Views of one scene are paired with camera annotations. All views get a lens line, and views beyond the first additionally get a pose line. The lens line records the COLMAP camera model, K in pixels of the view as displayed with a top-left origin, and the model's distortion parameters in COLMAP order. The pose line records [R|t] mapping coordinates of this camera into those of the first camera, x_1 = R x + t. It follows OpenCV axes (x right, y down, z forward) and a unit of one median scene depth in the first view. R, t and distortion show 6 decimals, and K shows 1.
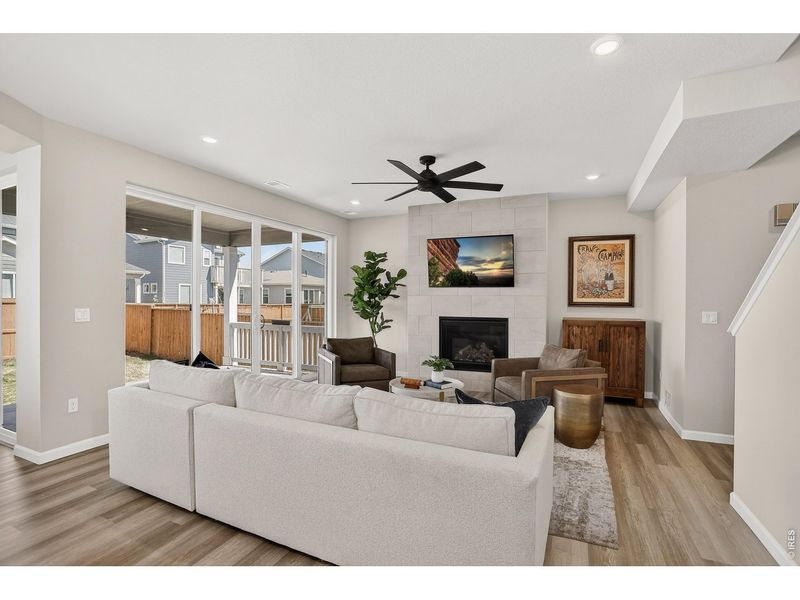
lens RADIAL K [[392.8, 0, 398.8], [0, 392.8, 301.0], [0, 0, 1]] dist [-0.072719, 0.041490]
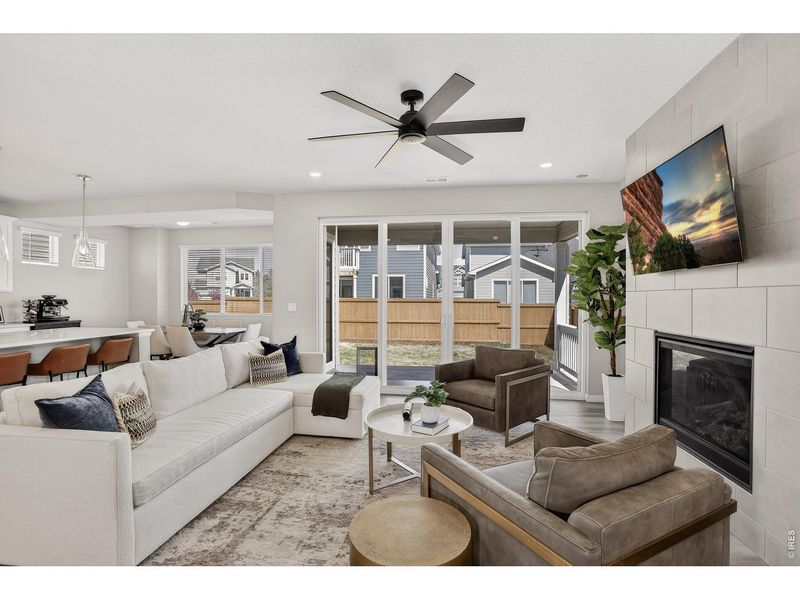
lens RADIAL K [[393.9, 0, 392.8], [0, 393.9, 299.0], [0, 0, 1]] dist [-0.034956, 0.016236]
pose [[0.269092, -0.001837, -0.963113, 0.523748], [-0.008460, 0.999955, -0.004271, 0.000087], [0.963077, 0.009298, 0.269065, 0.584573]]
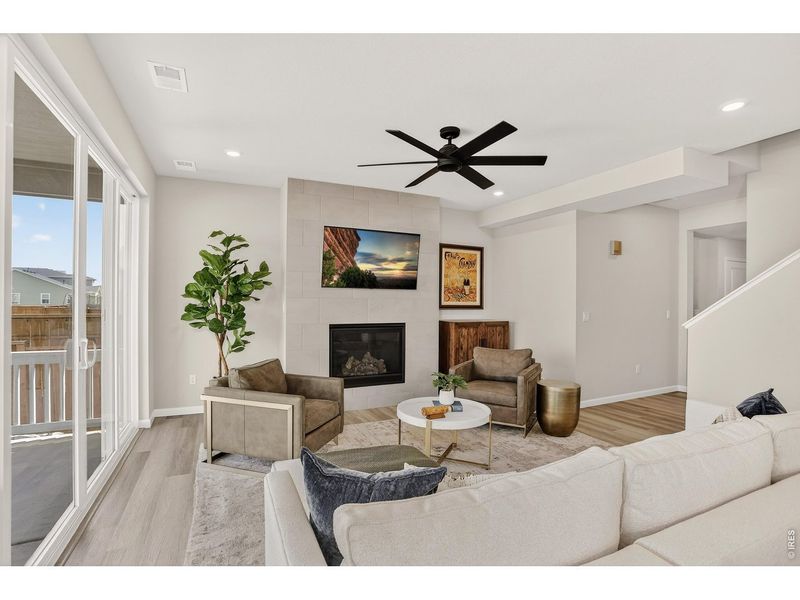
lens RADIAL K [[392.8, 0, 398.8], [0, 392.8, 301.0], [0, 0, 1]] dist [-0.072719, 0.041490]
pose [[0.644187, -0.000902, 0.764868, -0.445600], [-0.001360, 0.999996, 0.002324, -0.010703], [-0.764867, -0.002537, 0.644183, 0.402798]]
